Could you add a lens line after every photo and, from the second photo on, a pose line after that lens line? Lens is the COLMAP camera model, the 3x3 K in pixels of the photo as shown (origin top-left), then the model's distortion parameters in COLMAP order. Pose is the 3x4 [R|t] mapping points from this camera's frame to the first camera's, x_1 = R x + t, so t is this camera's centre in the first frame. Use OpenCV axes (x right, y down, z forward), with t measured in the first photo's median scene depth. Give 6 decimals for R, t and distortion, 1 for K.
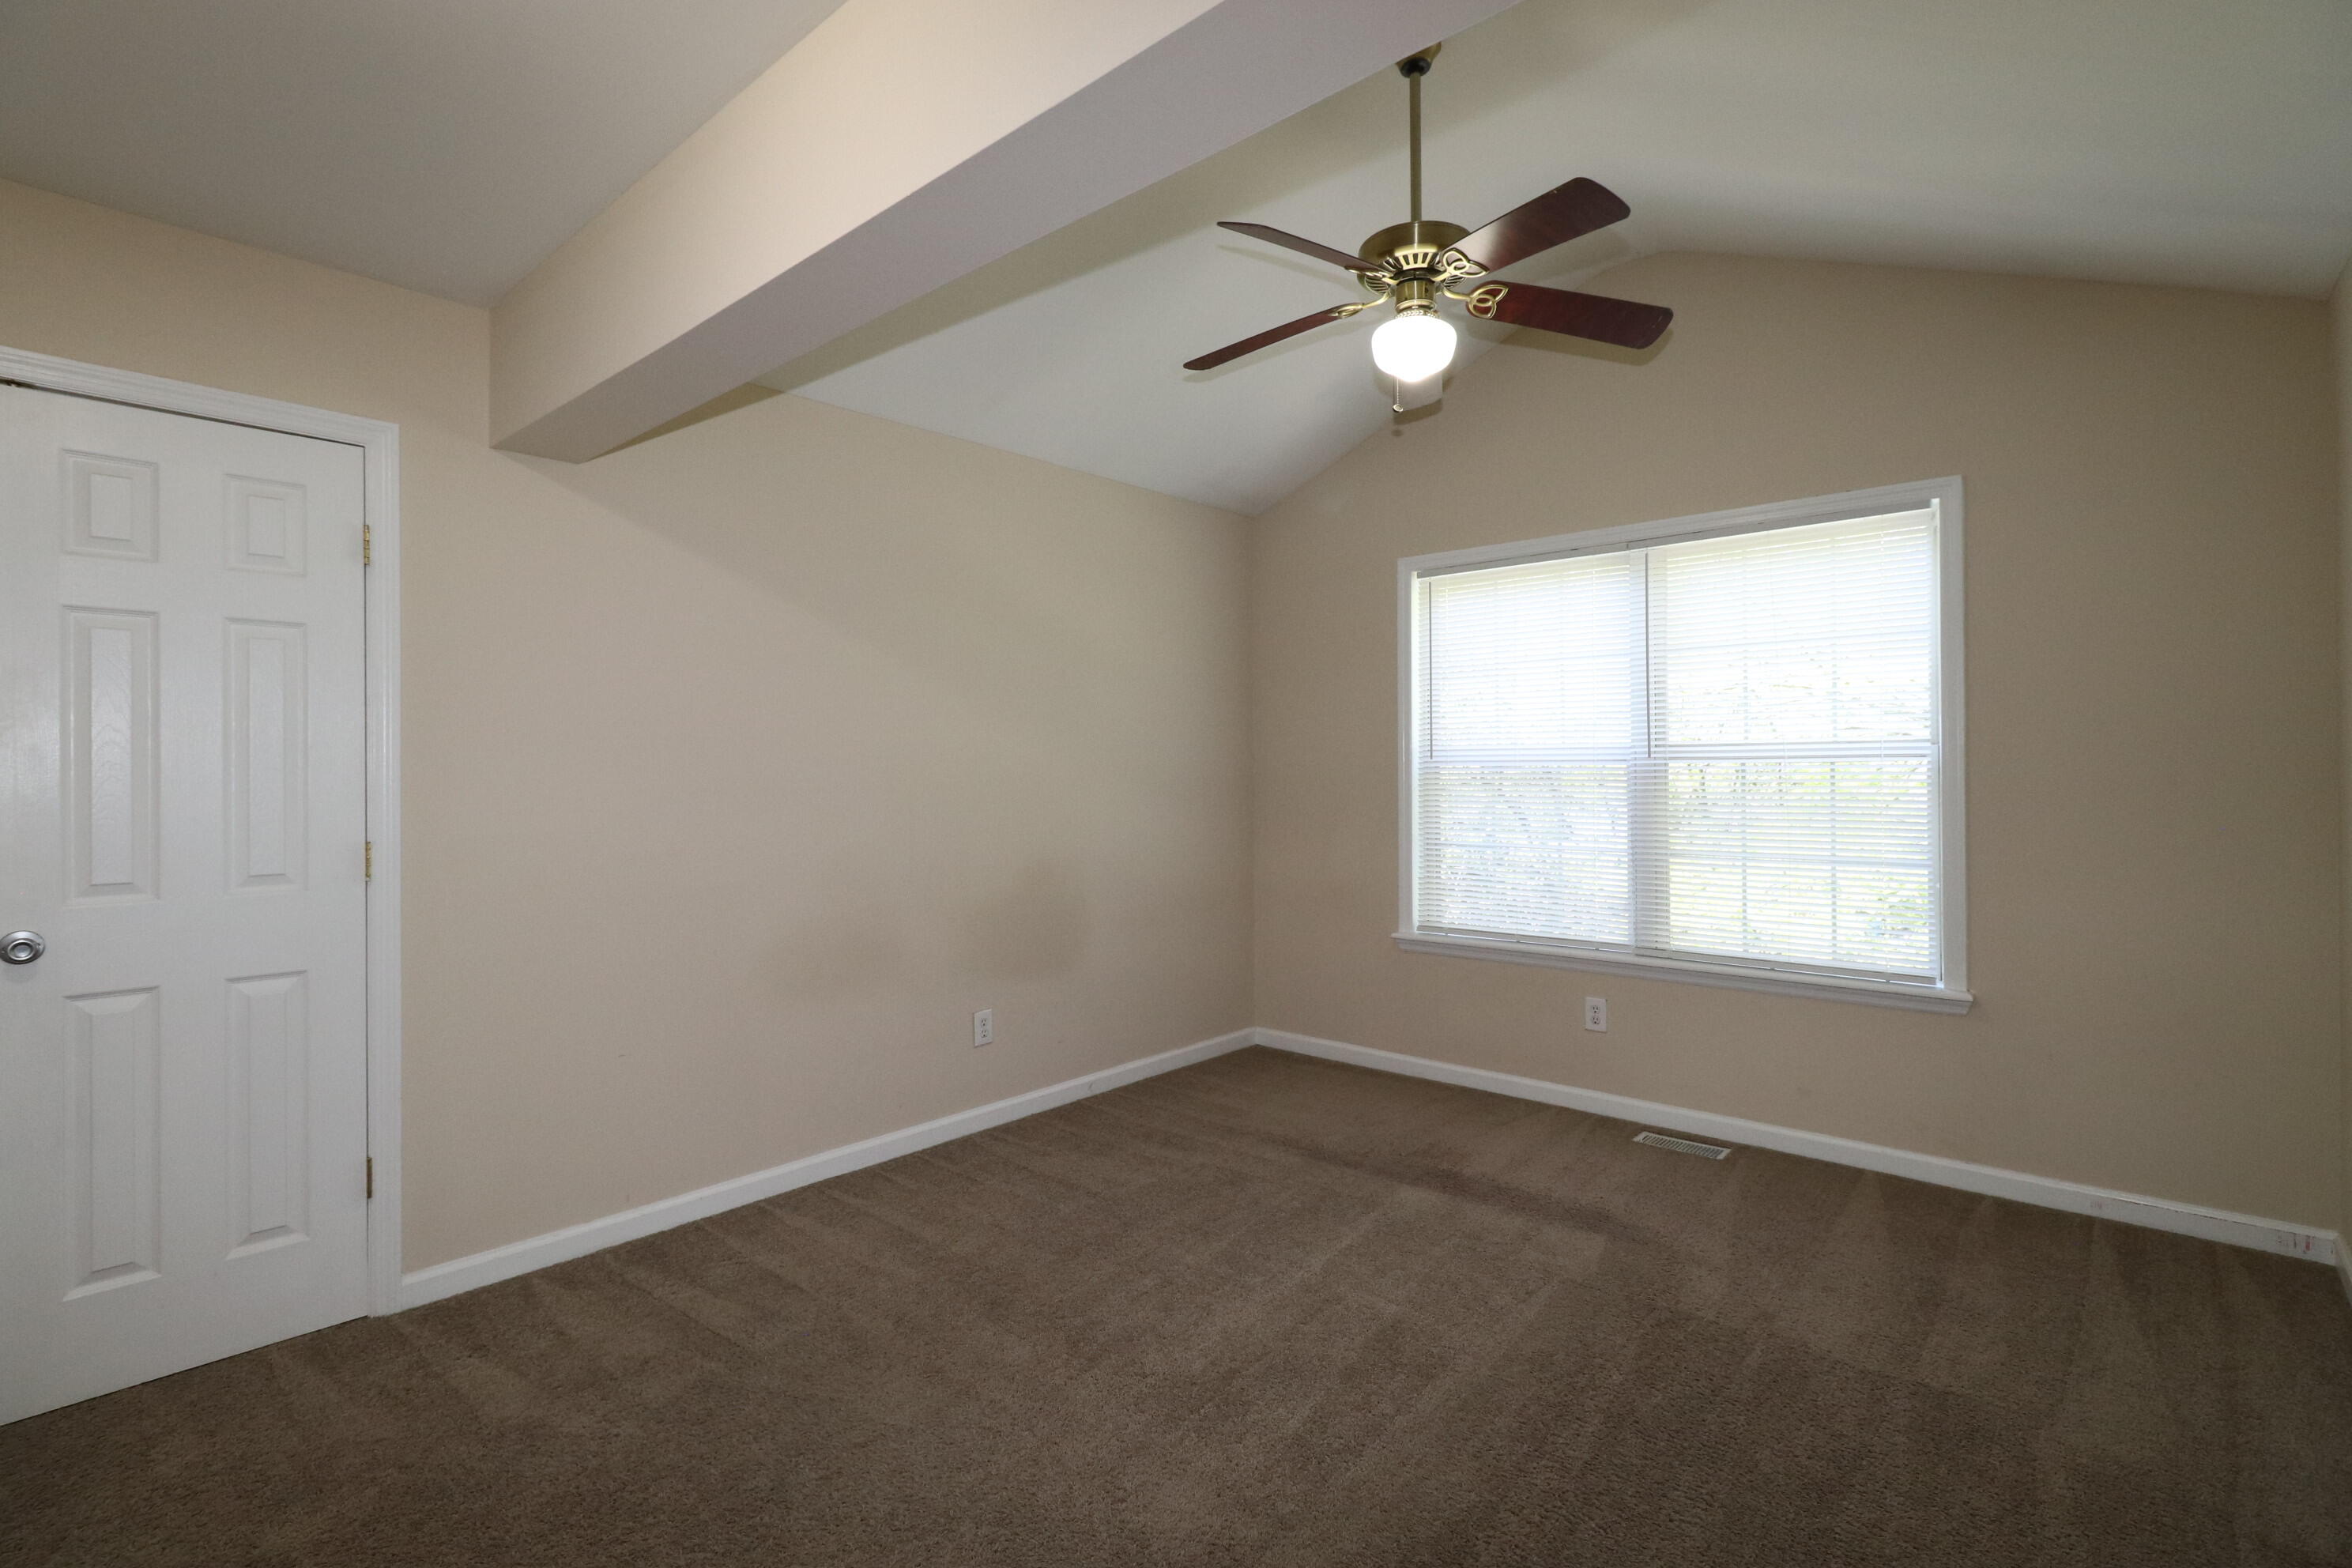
lens RADIAL K [[1091.9, 0, 1170.3], [0, 1091.9, 788.0], [0, 0, 1]] dist [0.004397, -0.001907]
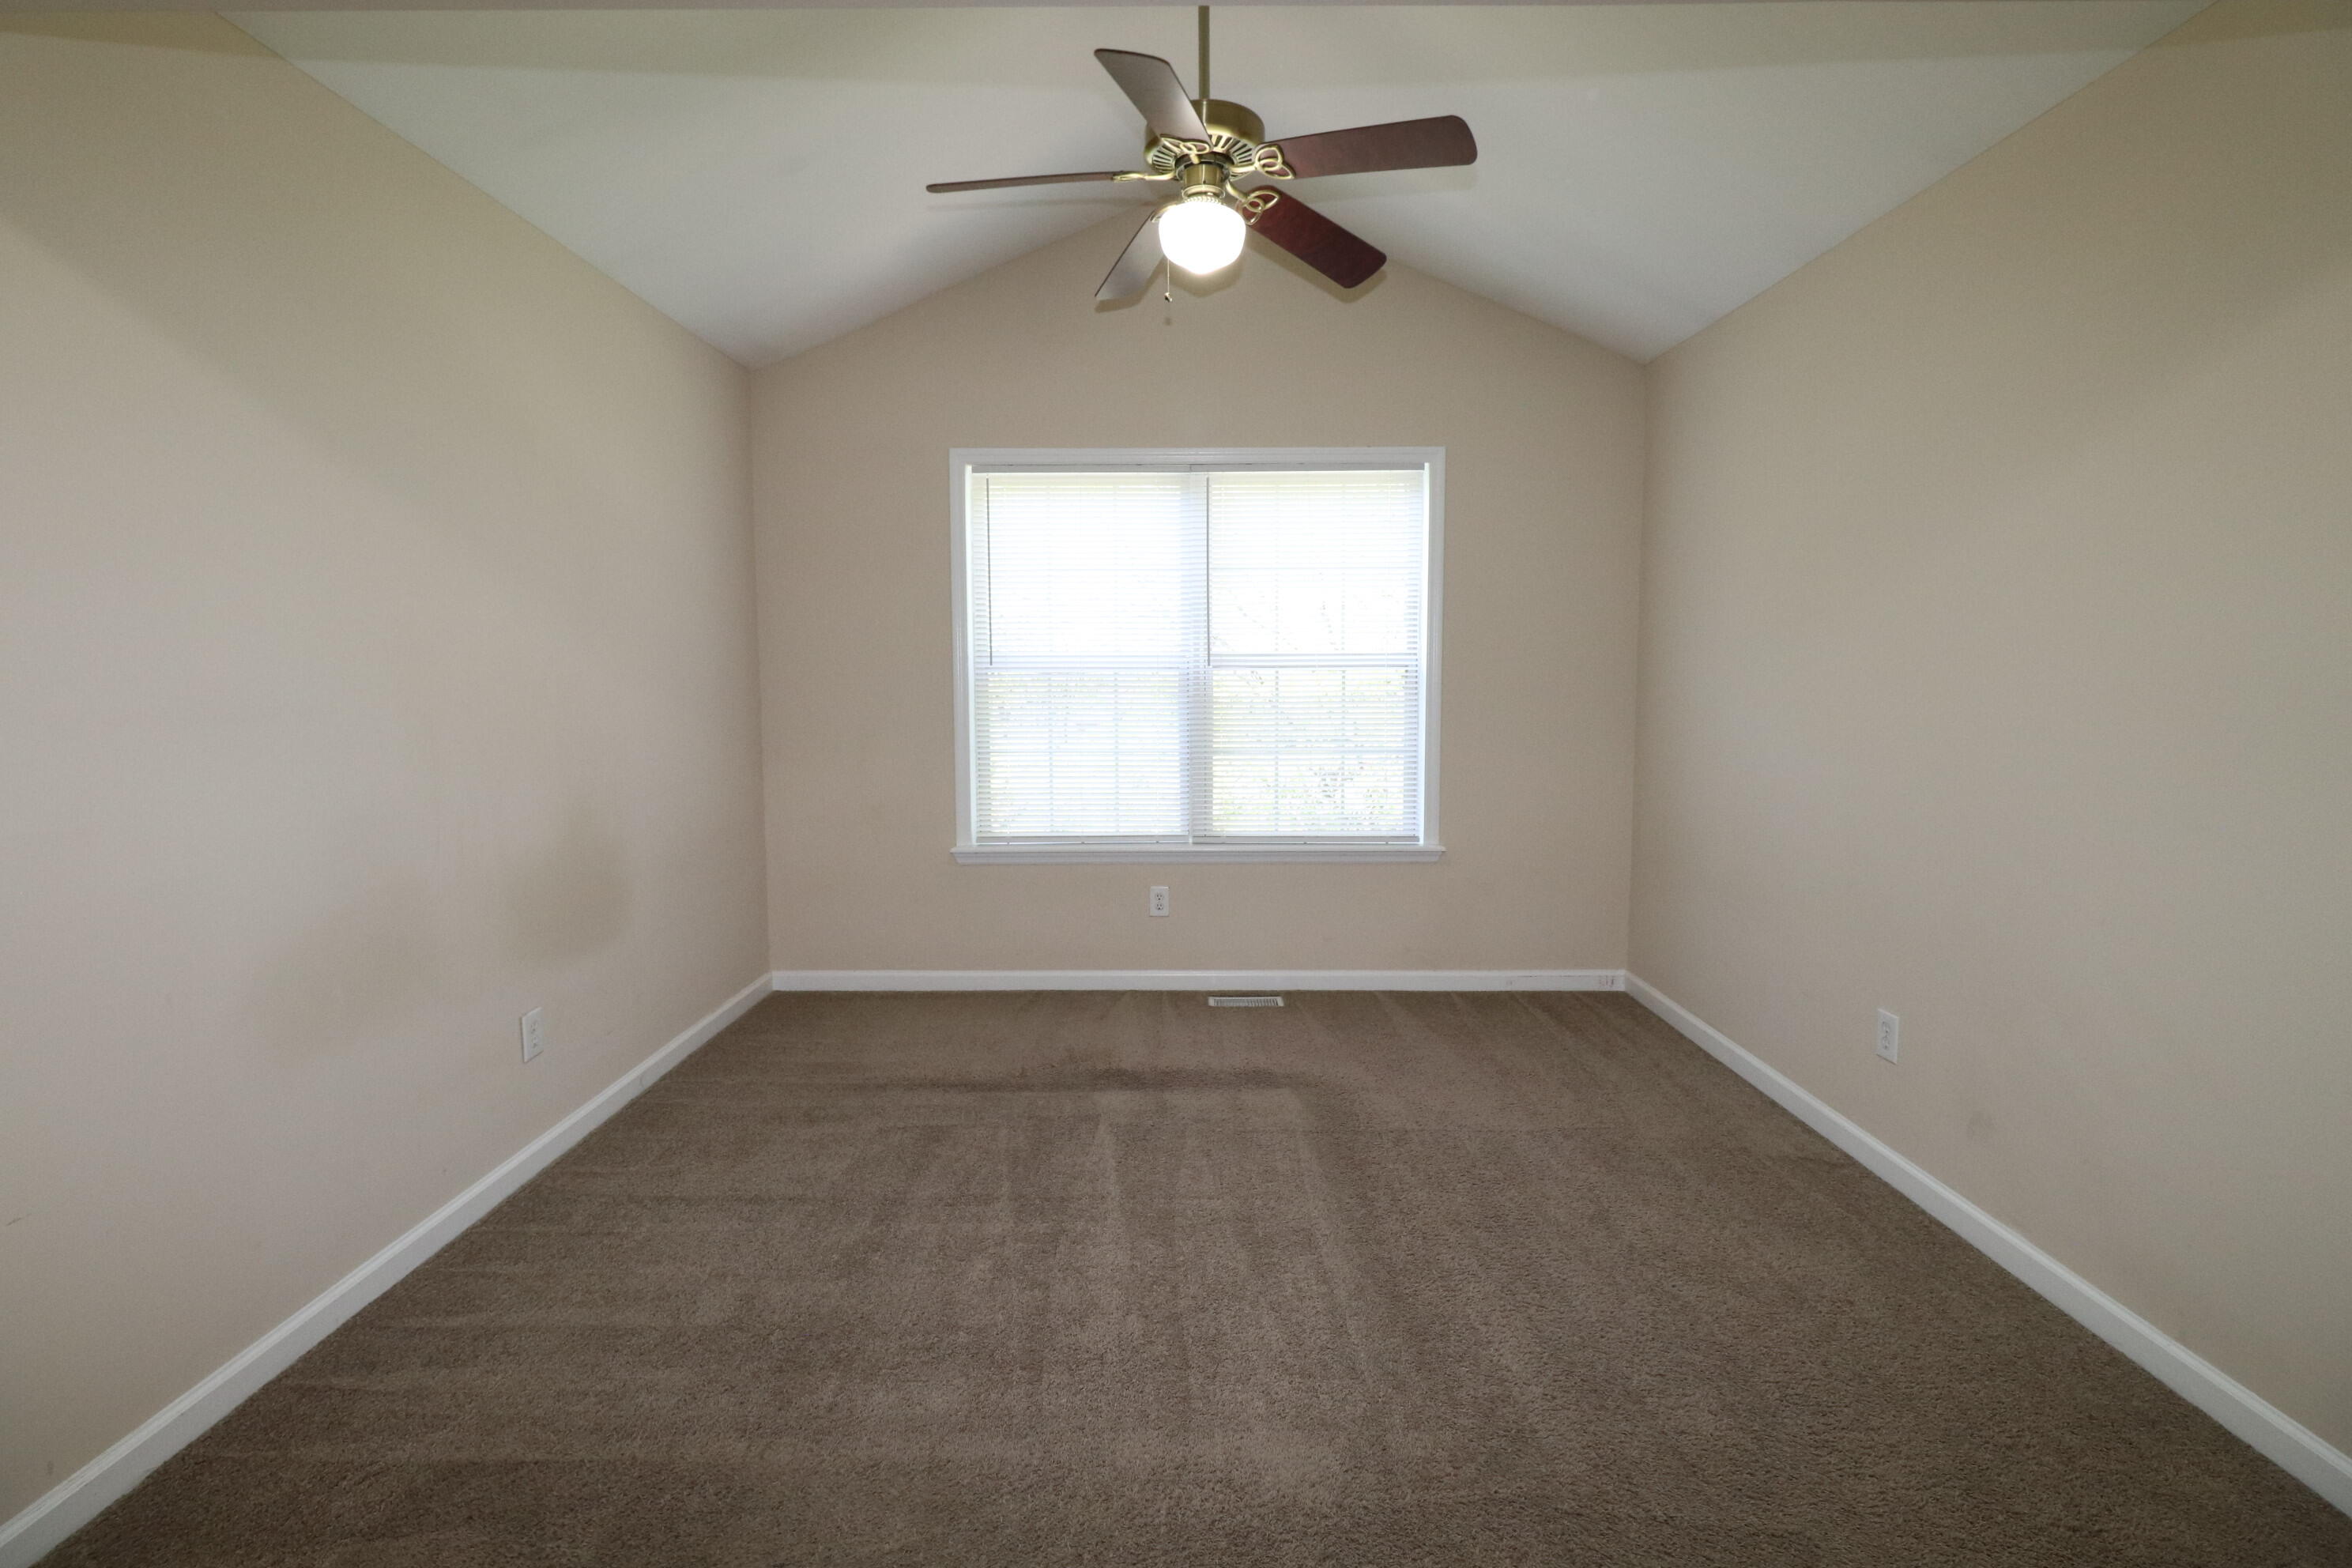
lens RADIAL K [[1091.9, 0, 1159.1], [0, 1091.9, 783.4], [0, 0, 1]] dist [0.004397, -0.001907]
pose [[0.746512, -0.061506, 0.662524, -0.365766], [0.007090, 0.996397, 0.084513, -0.002737], [-0.665335, -0.058393, 0.744258, 0.220380]]
